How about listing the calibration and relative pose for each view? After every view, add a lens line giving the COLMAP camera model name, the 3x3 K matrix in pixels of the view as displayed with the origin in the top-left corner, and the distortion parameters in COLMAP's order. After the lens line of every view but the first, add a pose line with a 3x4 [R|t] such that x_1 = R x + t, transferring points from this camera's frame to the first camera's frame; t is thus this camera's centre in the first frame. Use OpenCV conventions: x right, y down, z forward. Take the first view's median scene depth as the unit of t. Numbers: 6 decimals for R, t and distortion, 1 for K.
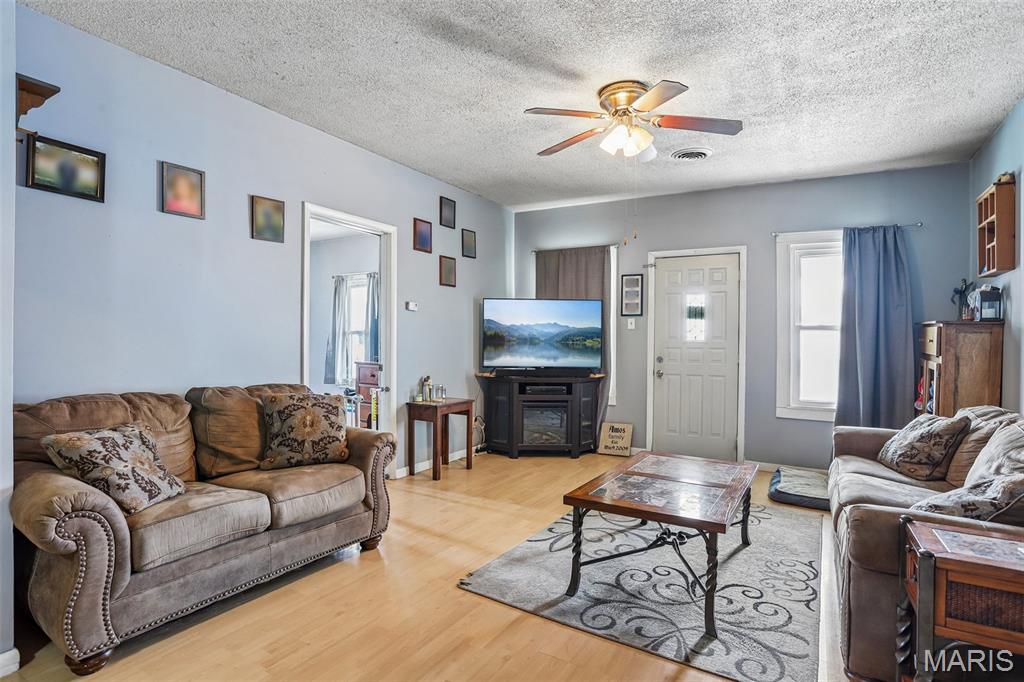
lens RADIAL K [[518.8, 0, 507.2], [0, 518.8, 345.8], [0, 0, 1]] dist [-0.057714, 0.016452]
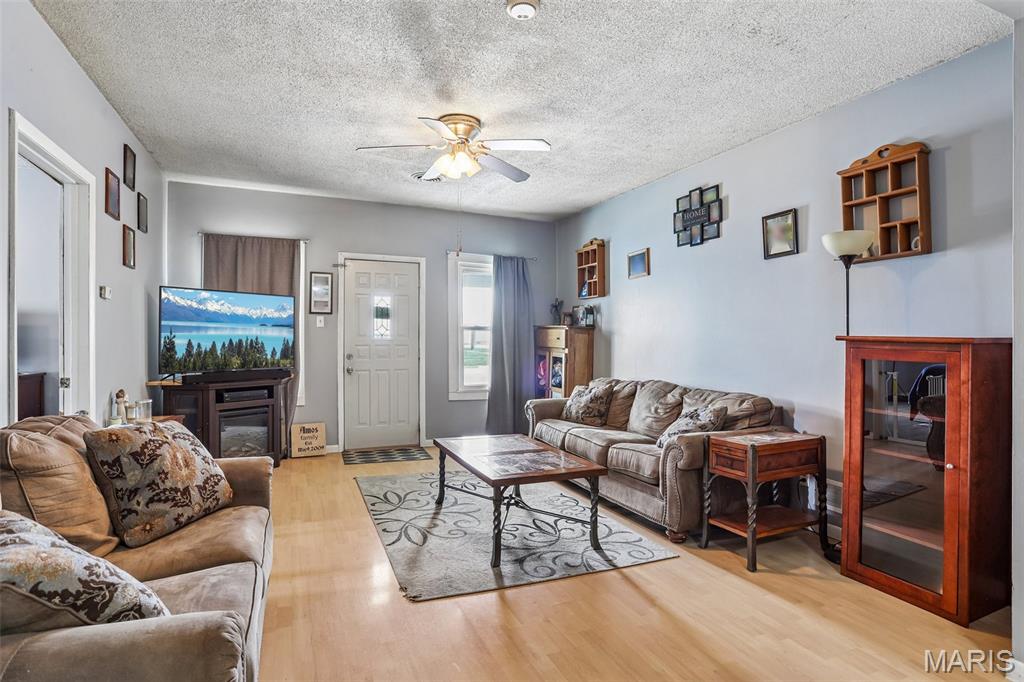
lens RADIAL K [[518.8, 0, 493.3], [0, 518.8, 326.7], [0, 0, 1]] dist [-0.057714, 0.016452]
pose [[0.602479, 0.015205, 0.797990, -0.433471], [0.008555, 0.999638, -0.025506, -0.005959], [-0.798089, 0.022194, 0.602130, 0.171818]]
